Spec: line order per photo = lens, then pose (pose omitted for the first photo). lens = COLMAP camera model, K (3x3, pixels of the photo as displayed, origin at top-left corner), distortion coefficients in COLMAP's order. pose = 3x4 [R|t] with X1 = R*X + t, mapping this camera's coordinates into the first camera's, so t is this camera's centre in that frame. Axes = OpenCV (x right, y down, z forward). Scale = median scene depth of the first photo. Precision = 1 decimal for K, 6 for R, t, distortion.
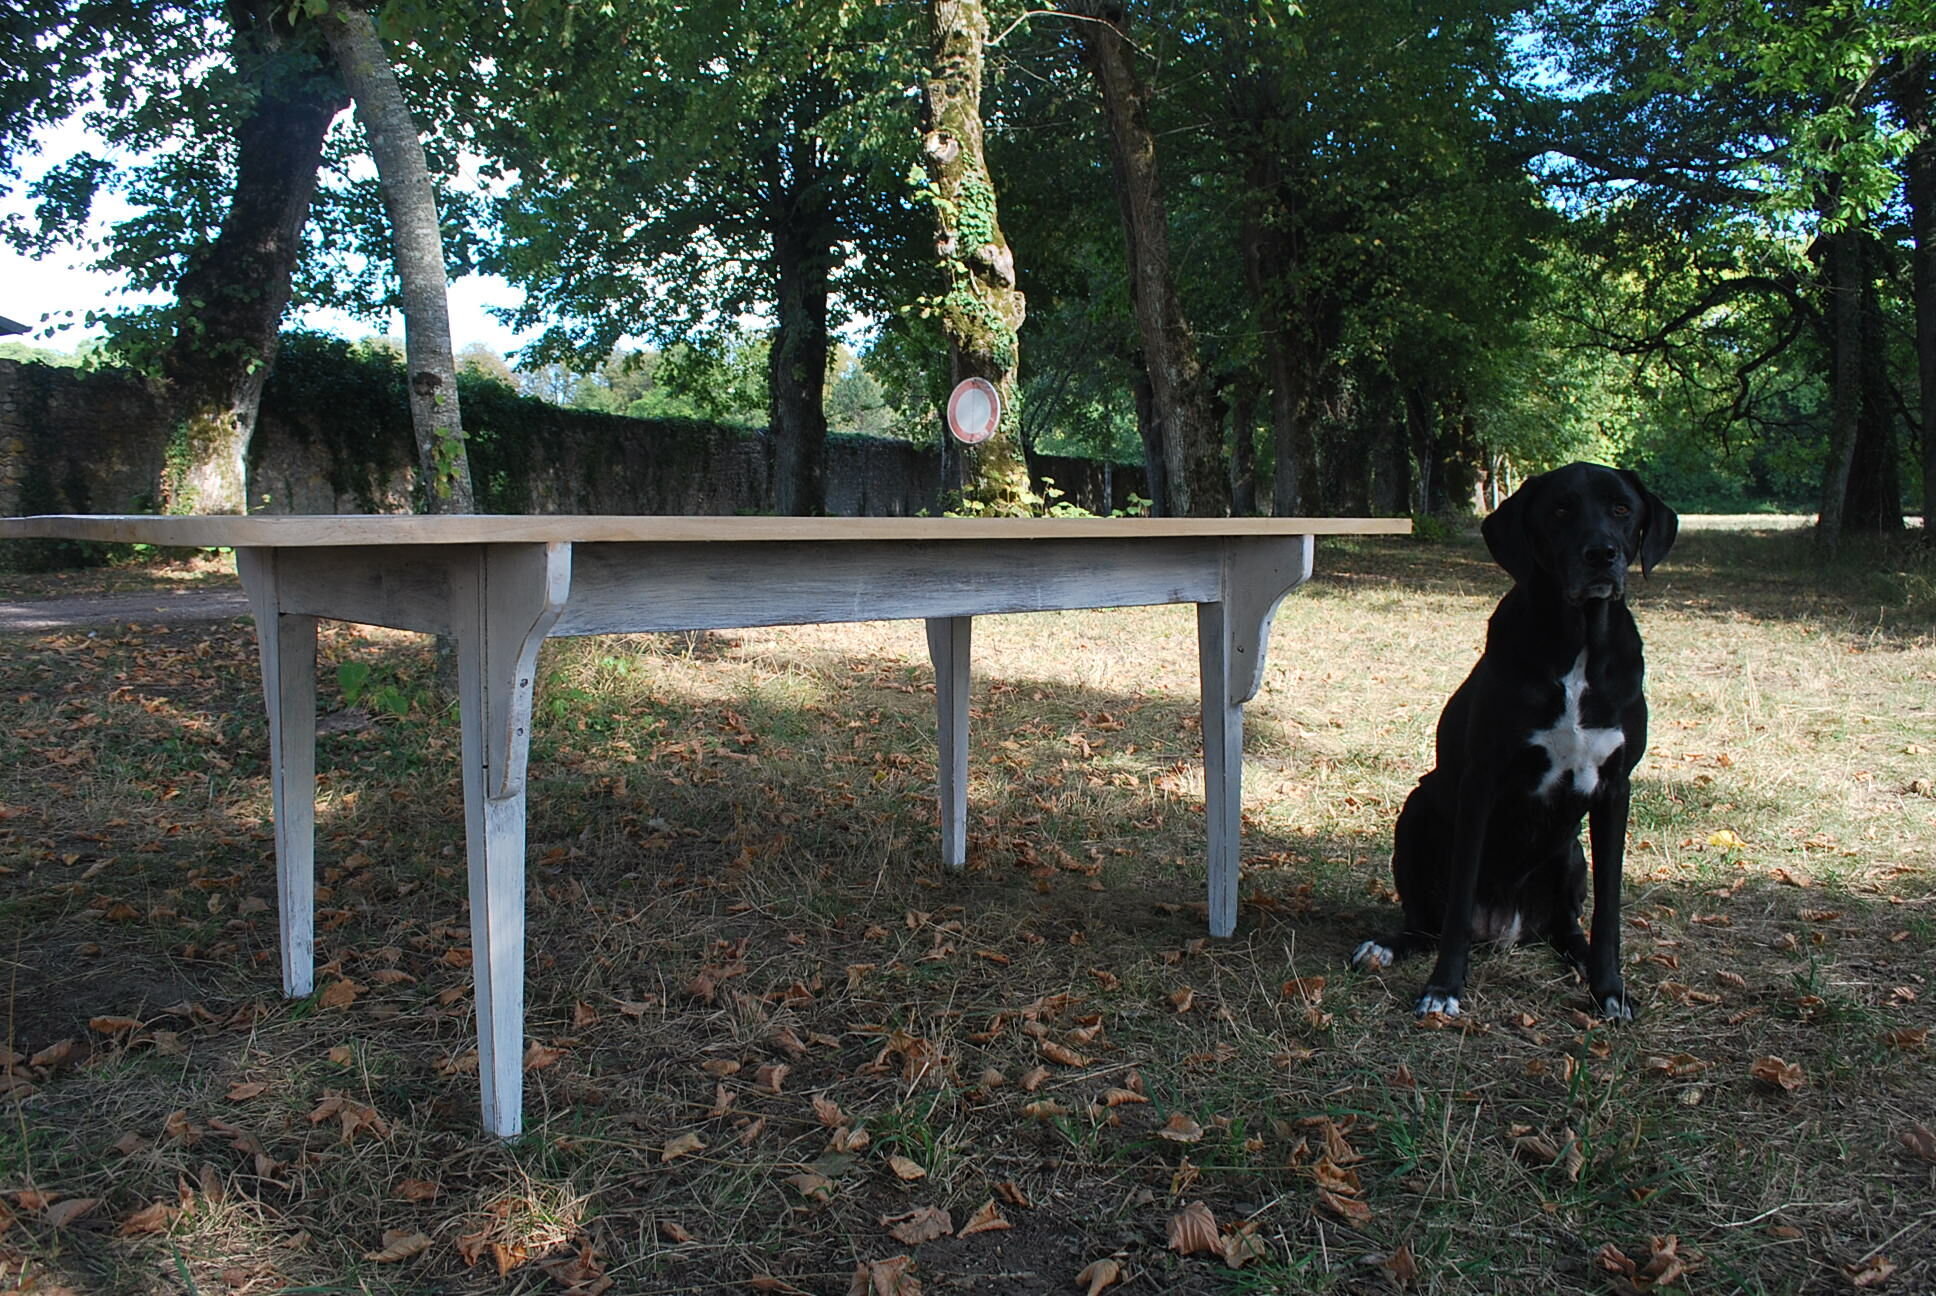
lens RADIAL K [[1543.5, 0, 967.6], [0, 1543.5, 648.2], [0, 0, 1]] dist [-0.083006, 0.014743]
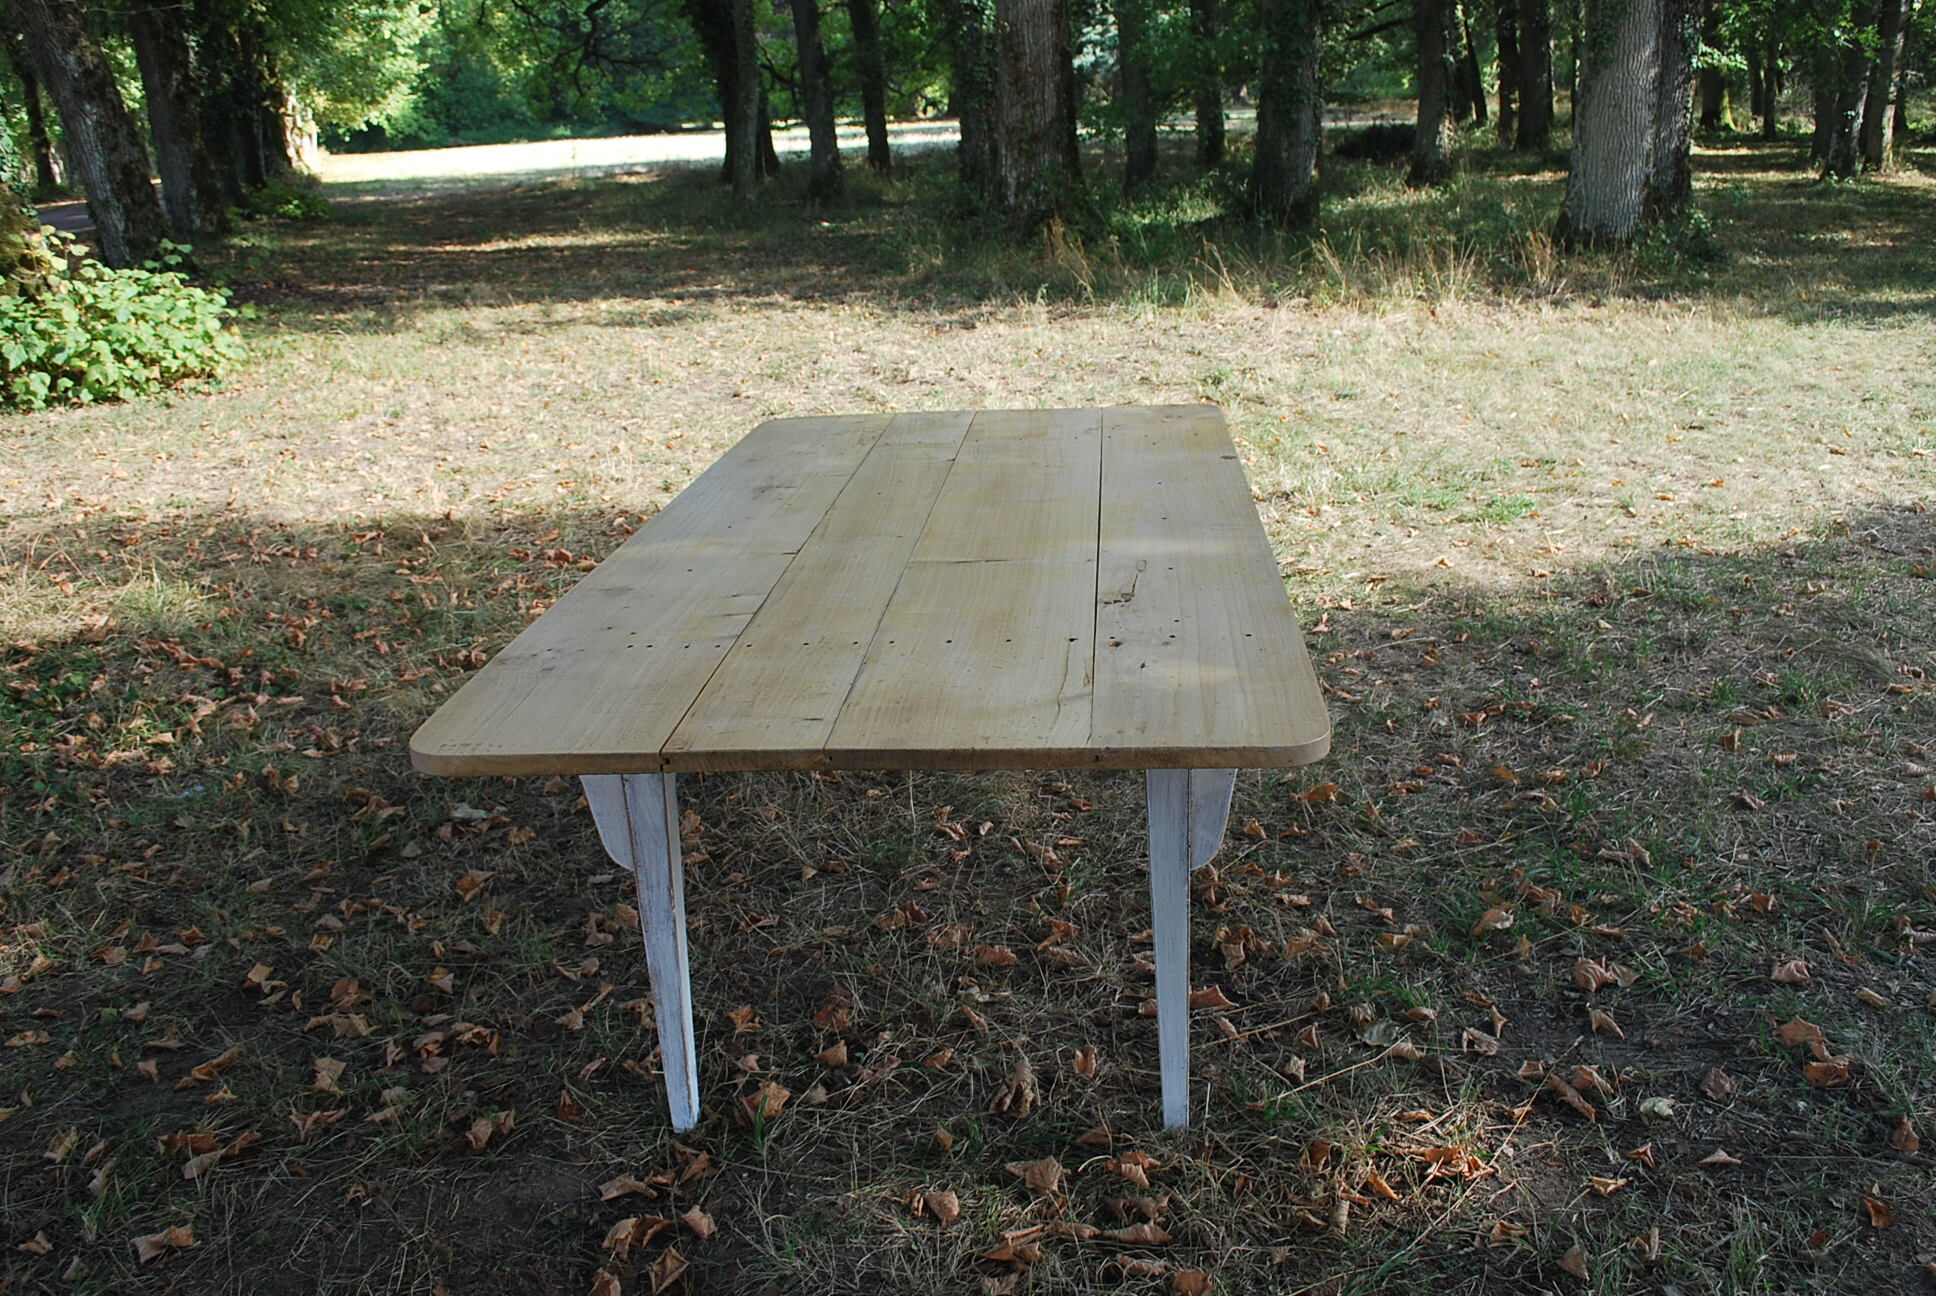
lens RADIAL K [[1668.8, 0, 969.0], [0, 1668.8, 645.2], [0, 0, 1]] dist [-0.071657, 0.002650]
pose [[0.728452, -0.244463, 0.639997, -0.409393], [0.102896, 0.962613, 0.250577, -0.136165], [-0.677326, -0.116680, 0.726371, 0.072860]]
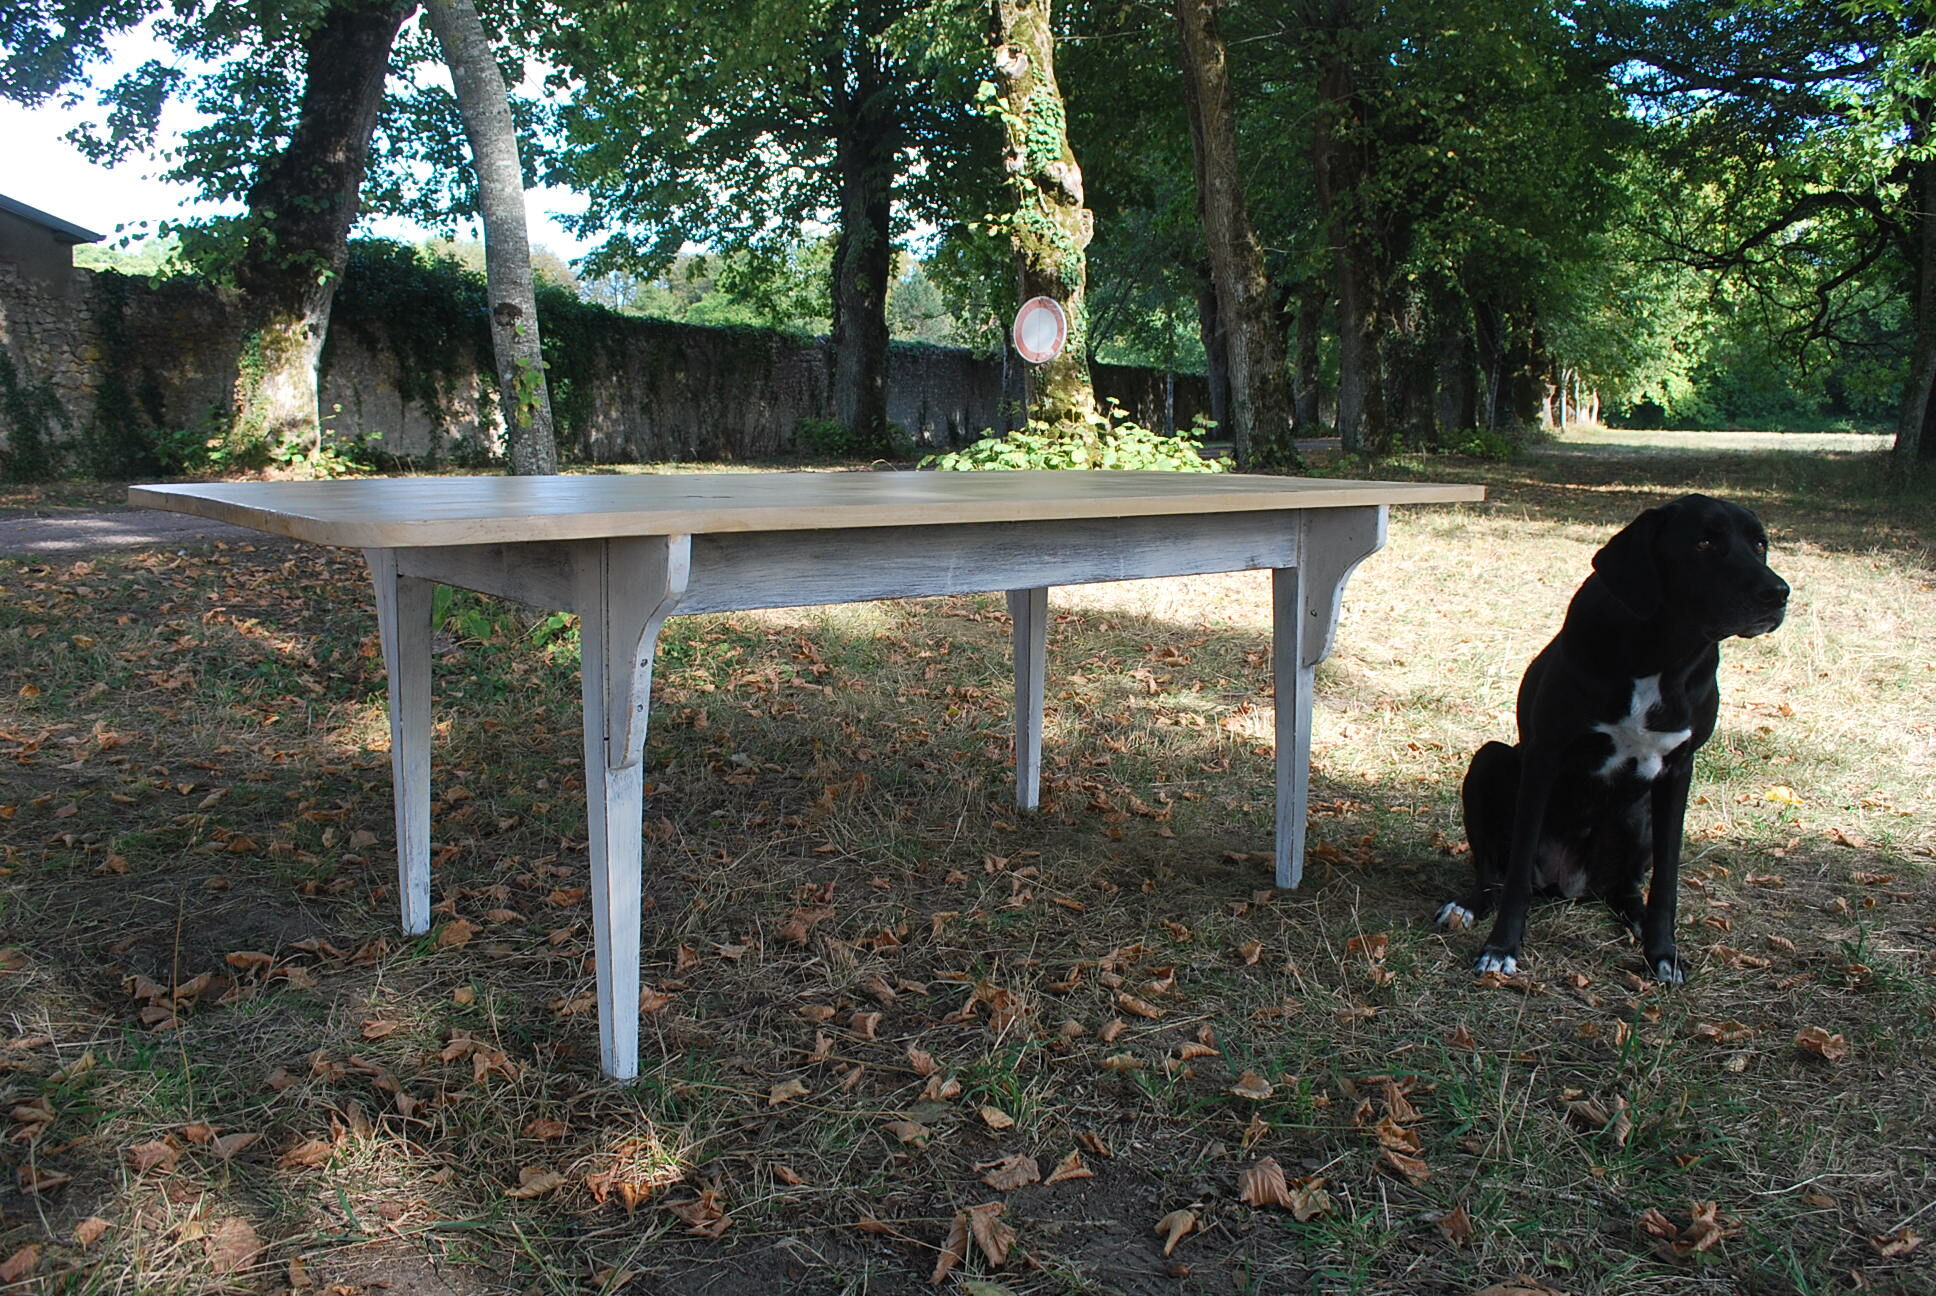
lens RADIAL K [[1543.5, 0, 964.7], [0, 1543.5, 650.9], [0, 0, 1]] dist [-0.083006, 0.014743]
pose [[0.999183, 0.015774, -0.037198, -0.008880], [-0.013386, 0.997886, 0.063592, -0.018424], [0.038123, -0.063042, 0.997282, -0.018539]]
